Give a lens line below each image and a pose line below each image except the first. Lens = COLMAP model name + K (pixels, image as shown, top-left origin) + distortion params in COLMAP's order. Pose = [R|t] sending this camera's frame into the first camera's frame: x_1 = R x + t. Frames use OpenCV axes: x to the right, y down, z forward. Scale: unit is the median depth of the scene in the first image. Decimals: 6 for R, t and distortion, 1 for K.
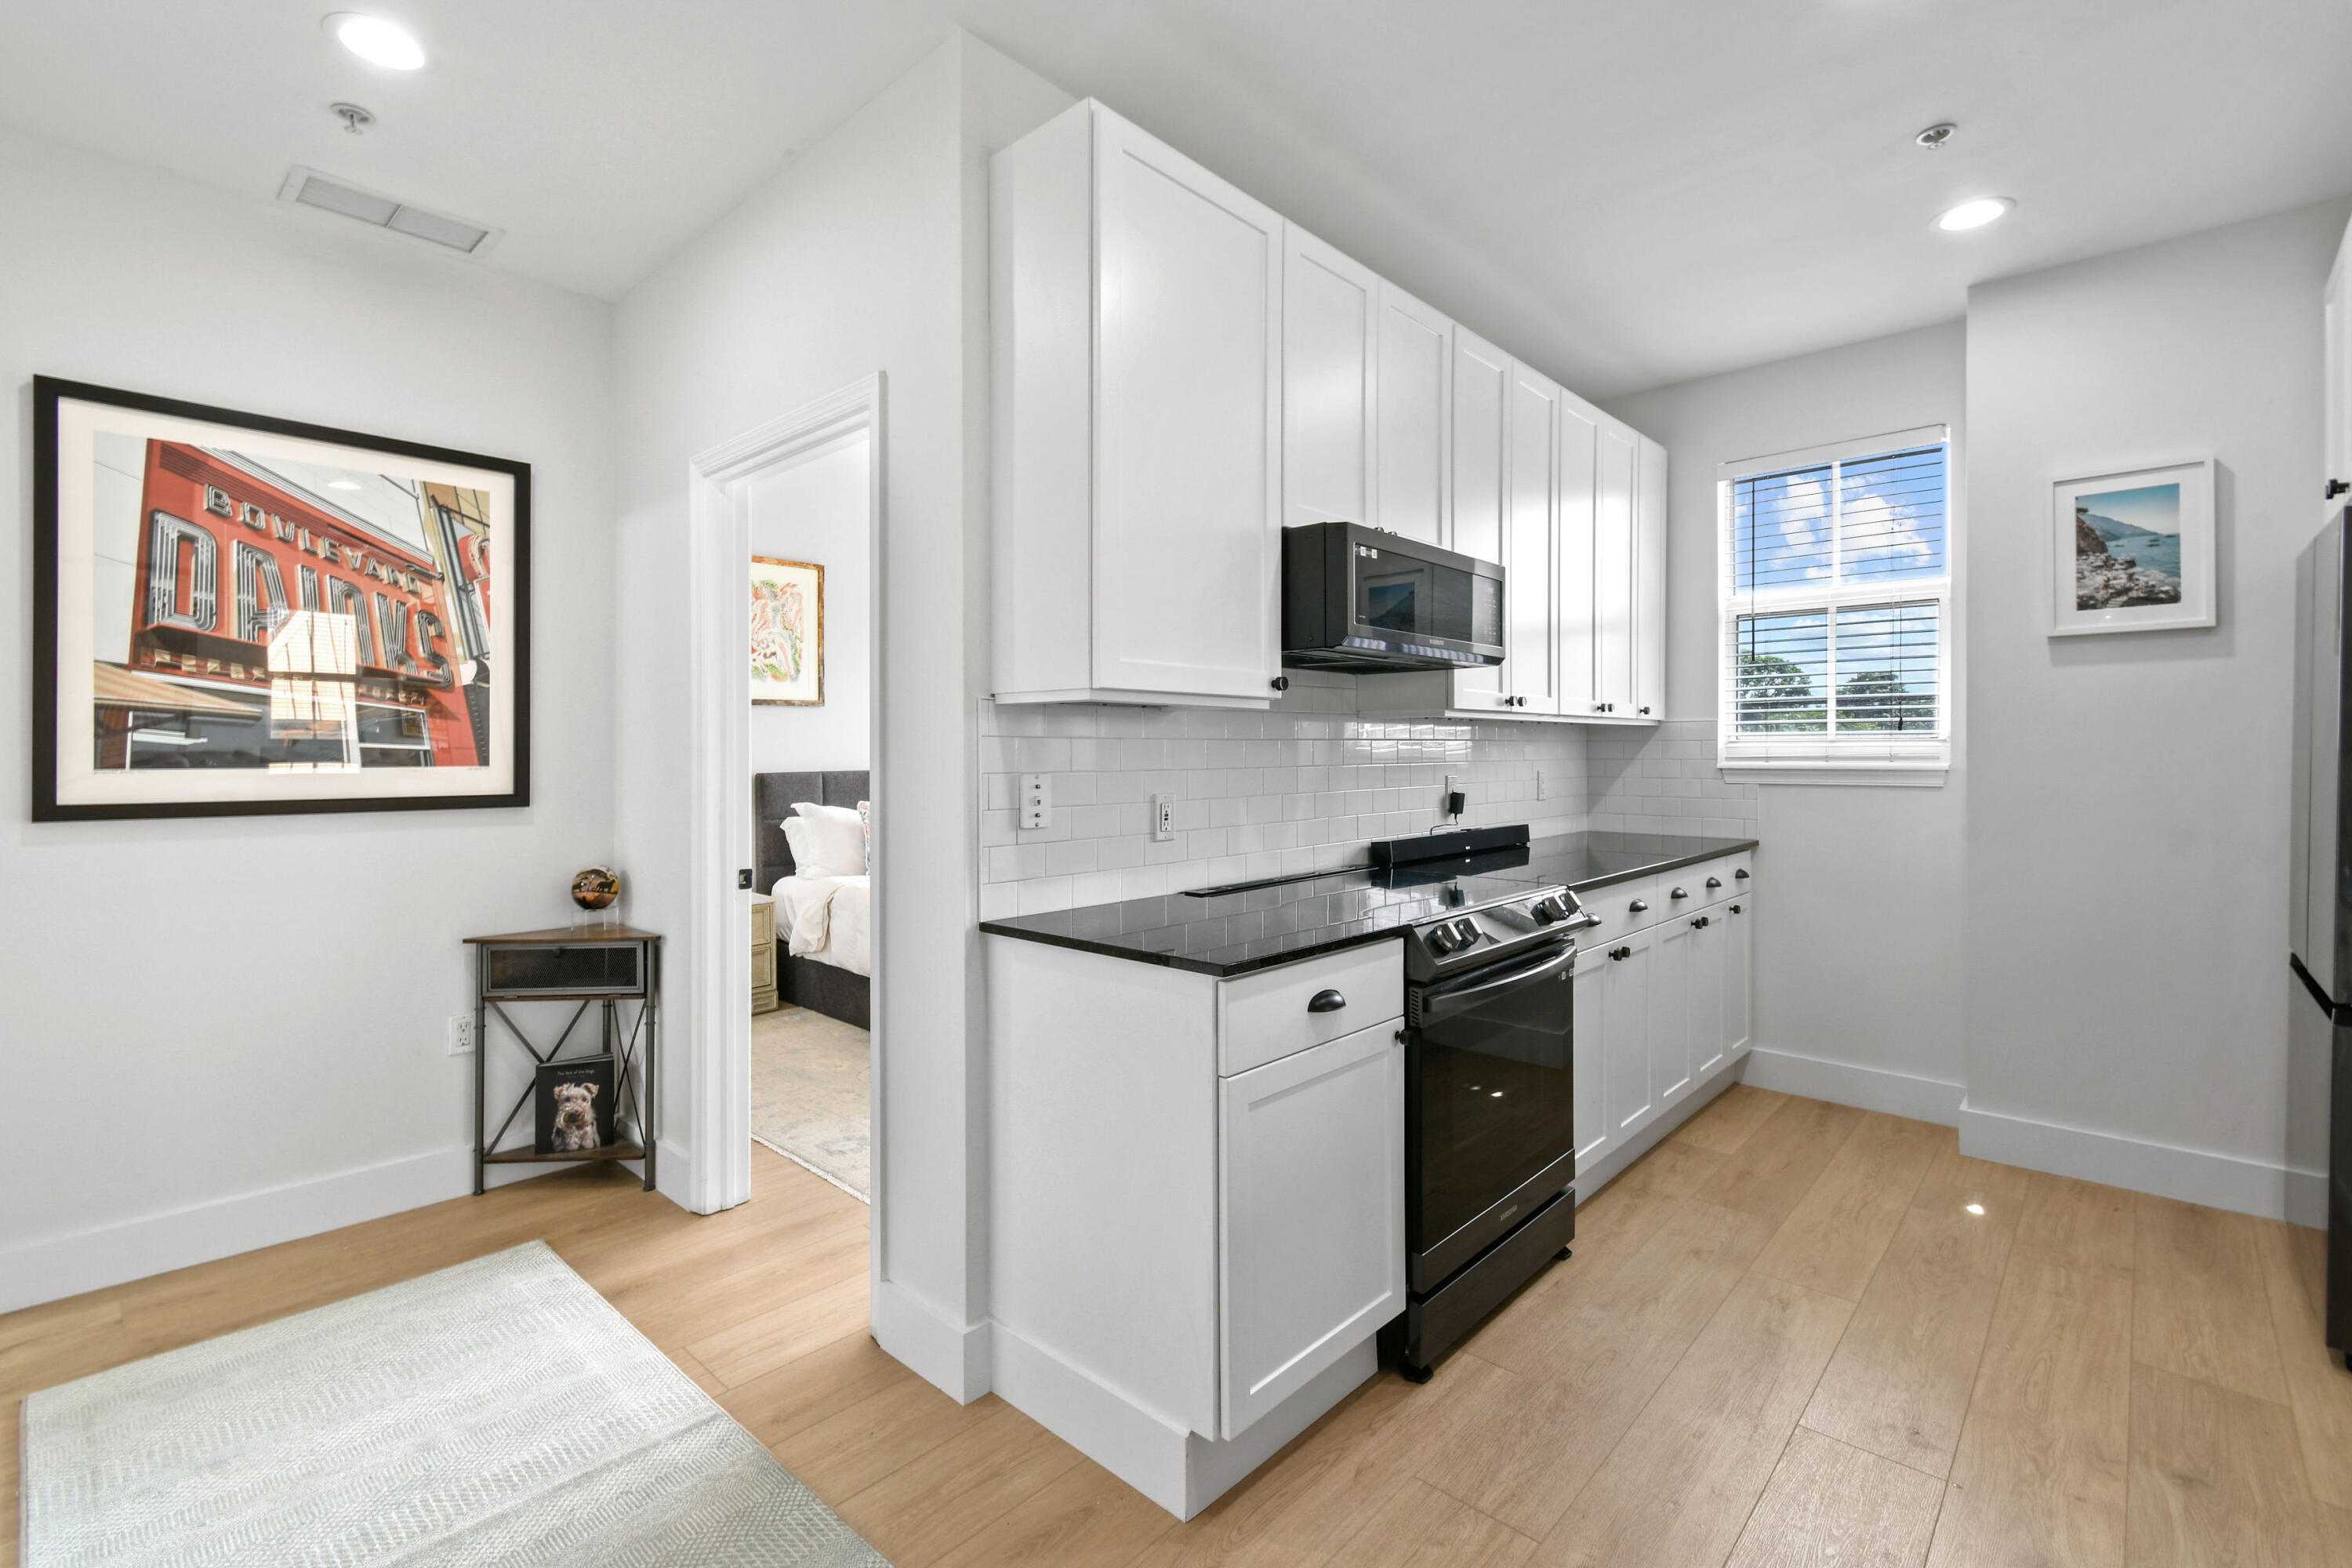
lens RADIAL K [[1043.8, 0, 1184.7], [0, 1043.8, 744.1], [0, 0, 1]] dist [0.002474, -0.001137]
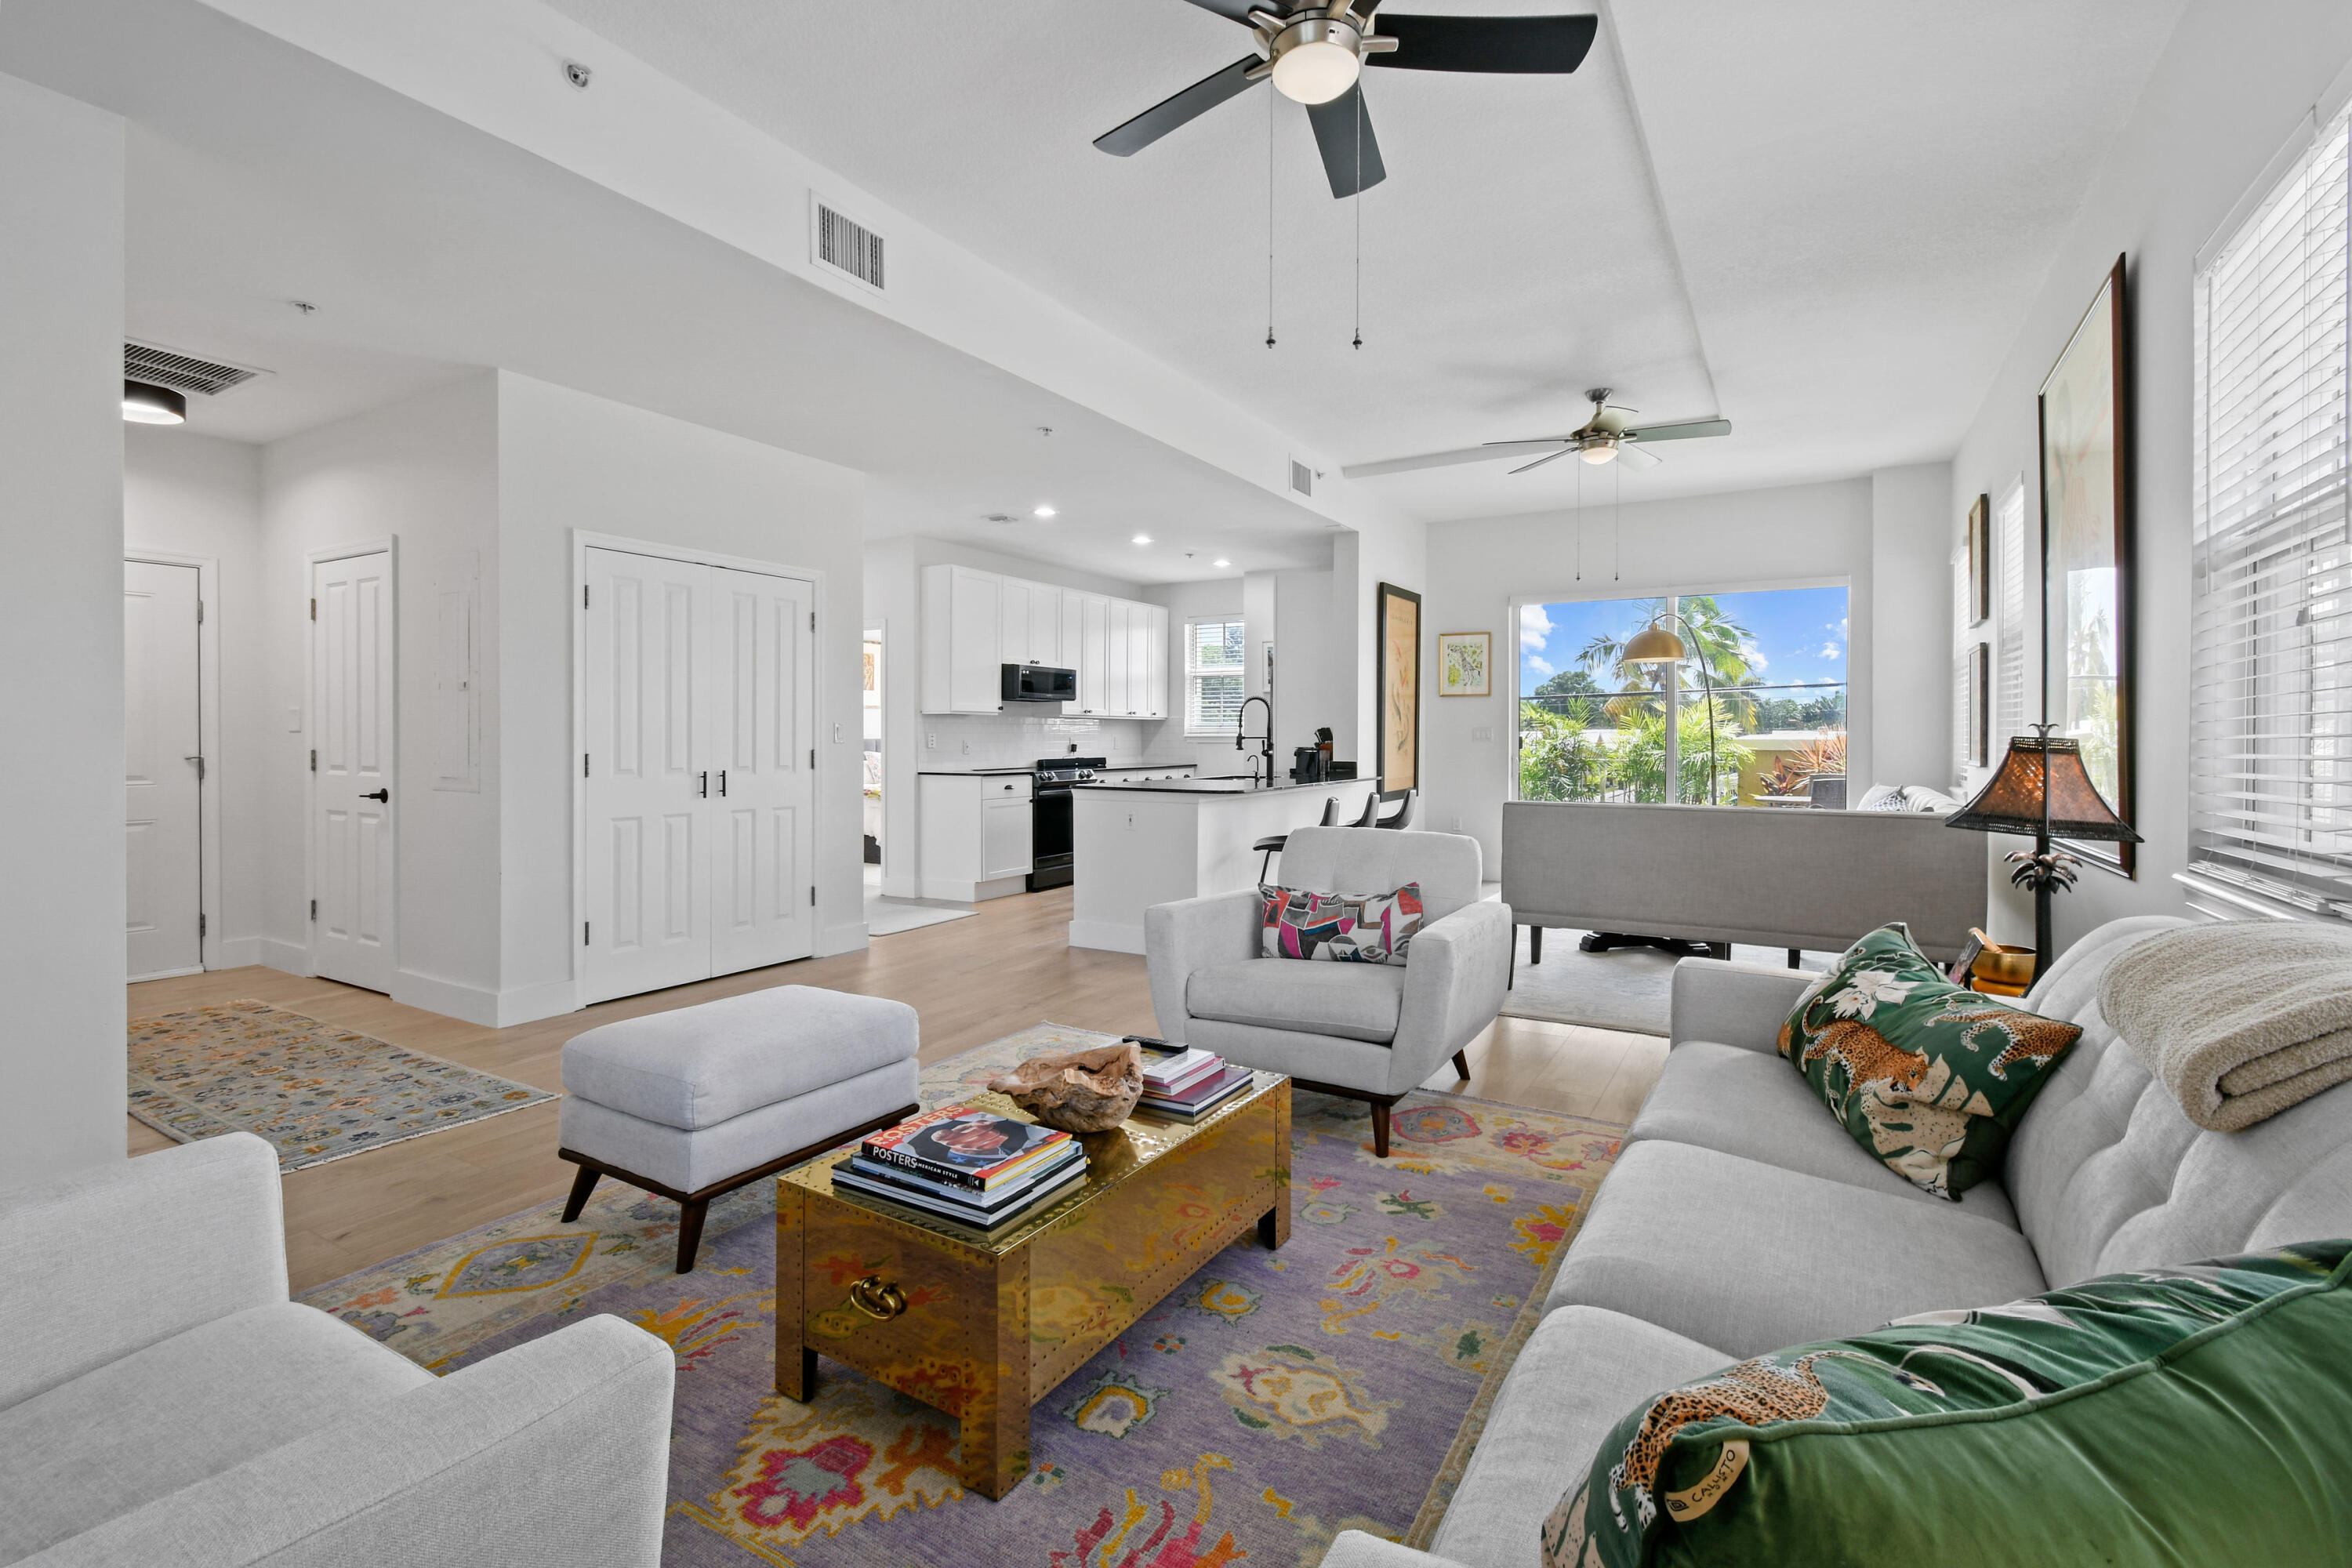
lens RADIAL K [[1043.8, 0, 1184.7], [0, 1043.8, 744.1], [0, 0, 1]] dist [0.002474, -0.001137]
pose [[0.978020, 0.002415, 0.208496, -0.030791], [-0.004943, 0.999920, 0.011605, 0.015909], [-0.208451, -0.012380, 0.977954, -2.093319]]
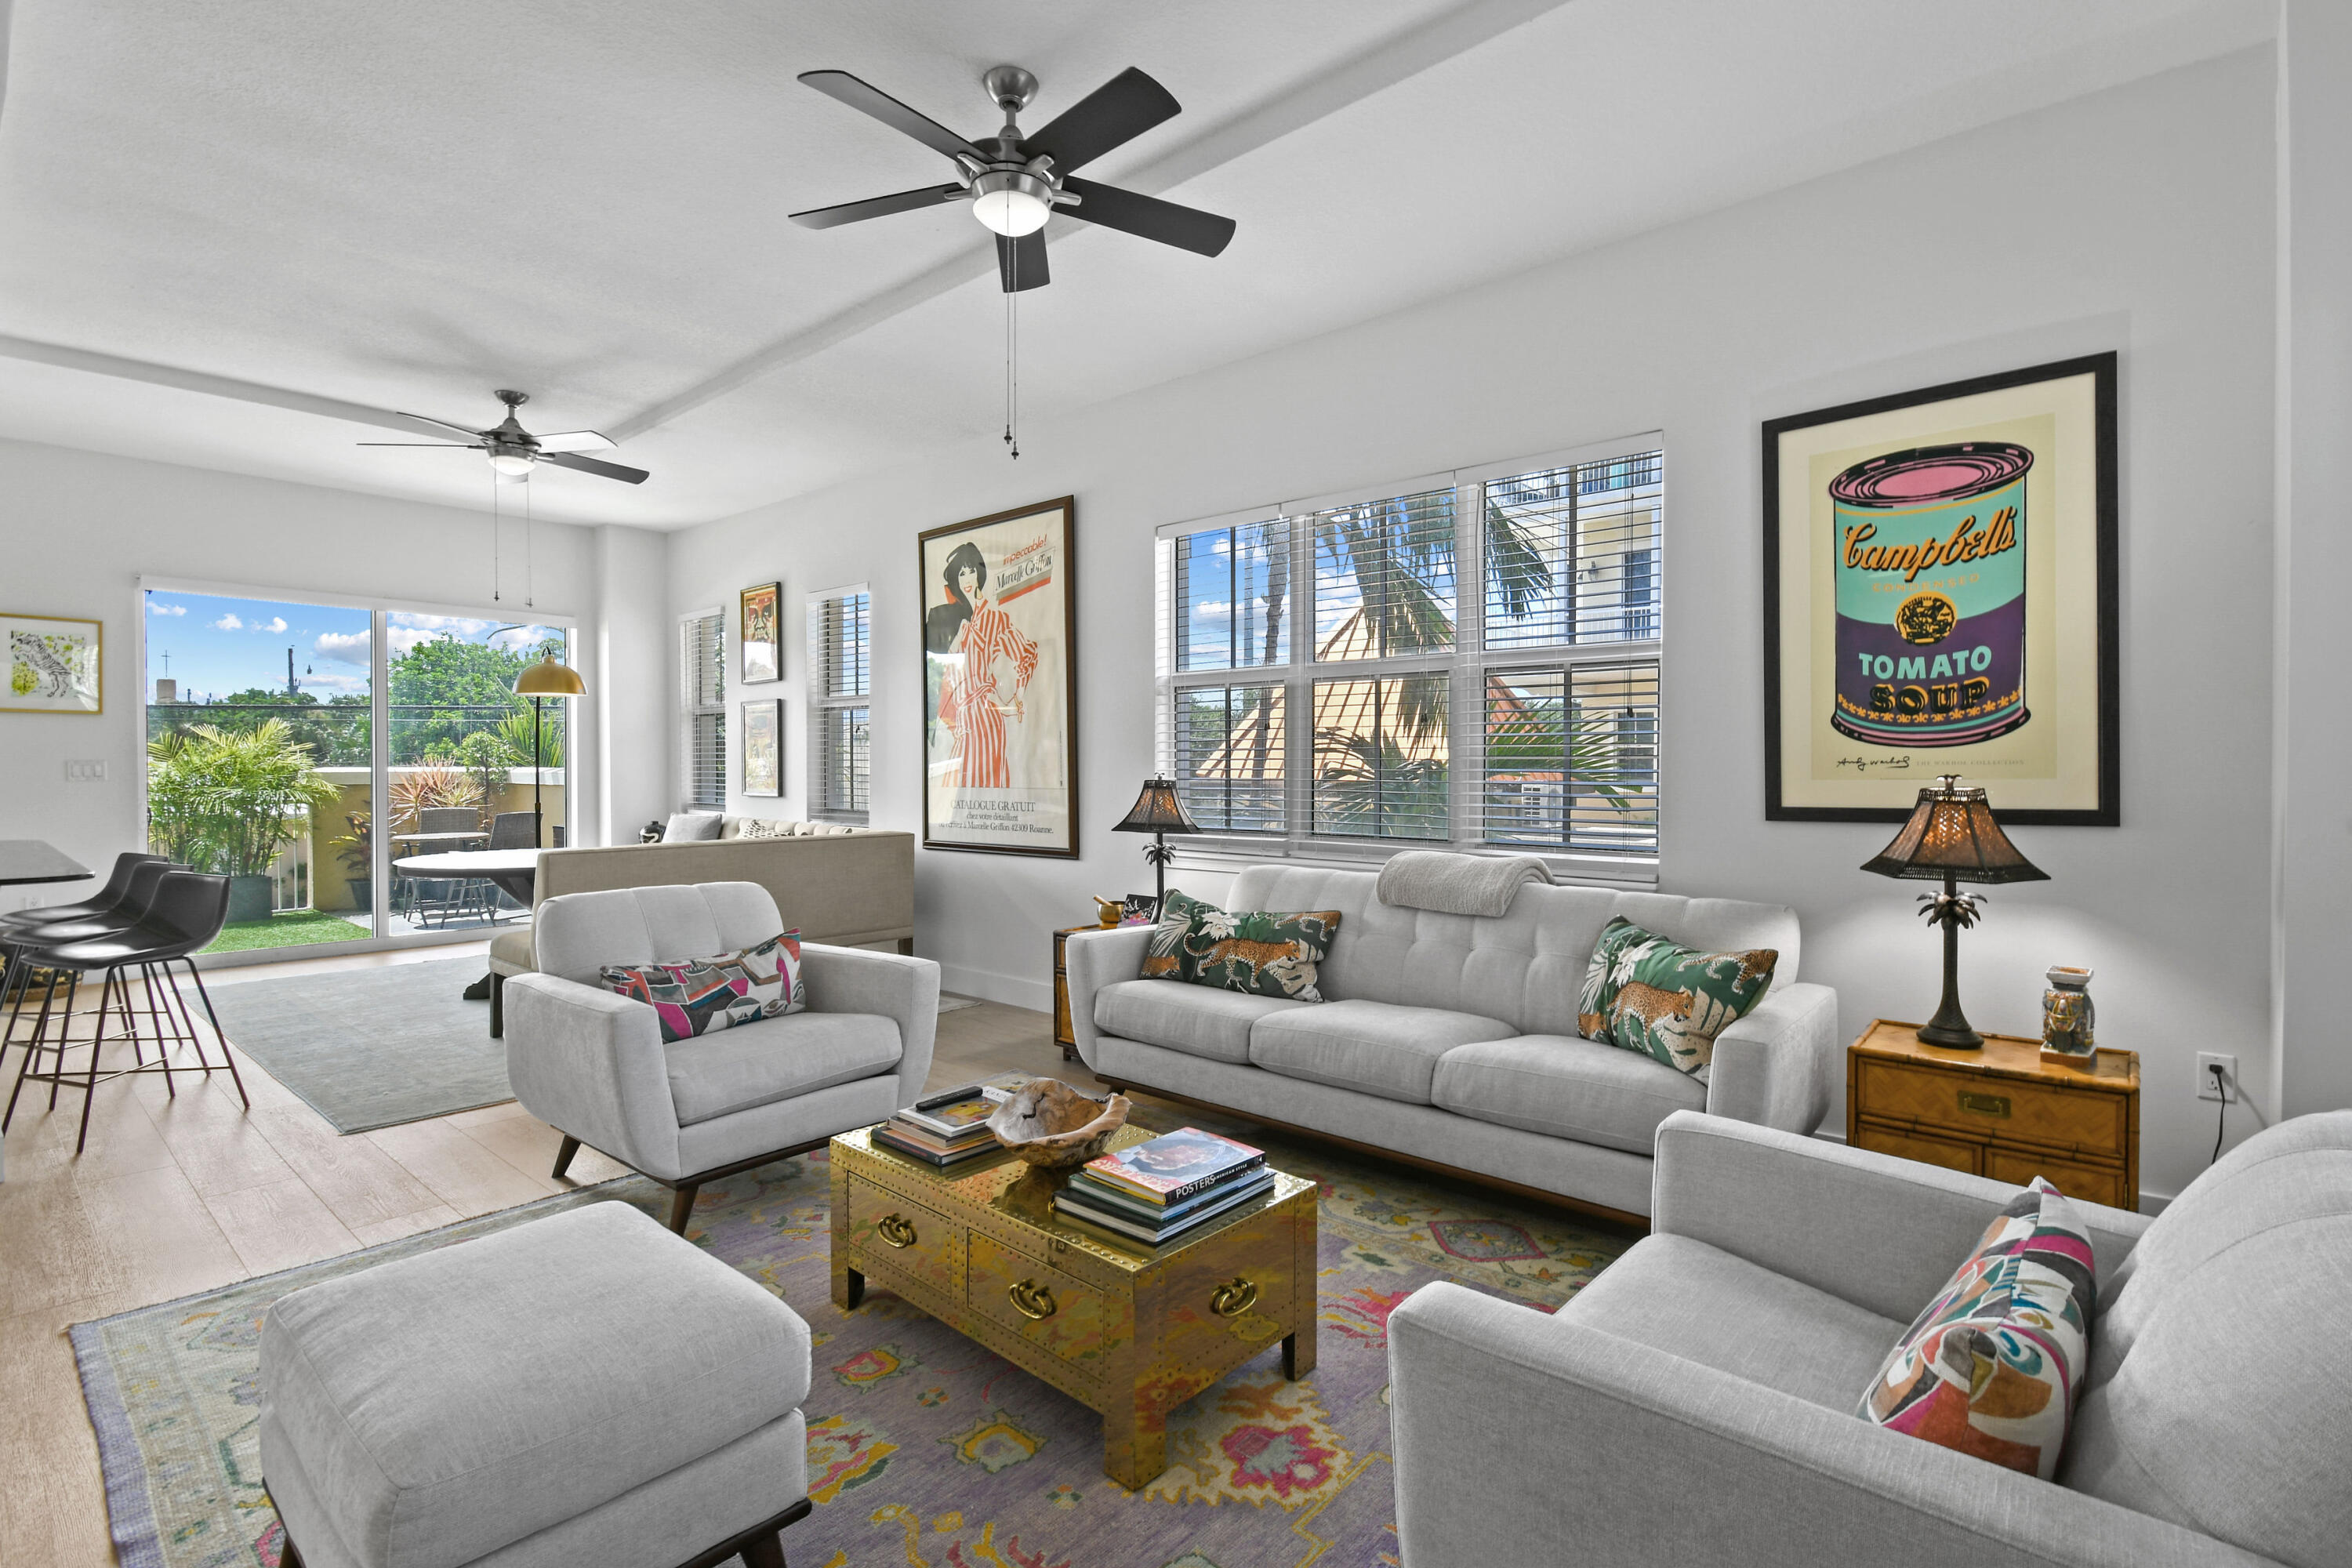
lens RADIAL K [[1104.5, 0, 1193.9], [0, 1104.5, 780.8], [0, 0, 1]] dist [-0.001567, 0.000290]
pose [[-0.029349, -0.013806, 0.999474, -0.789086], [-0.006890, 0.999884, 0.013610, -0.004346], [-0.999545, -0.006487, -0.029441, -1.425390]]
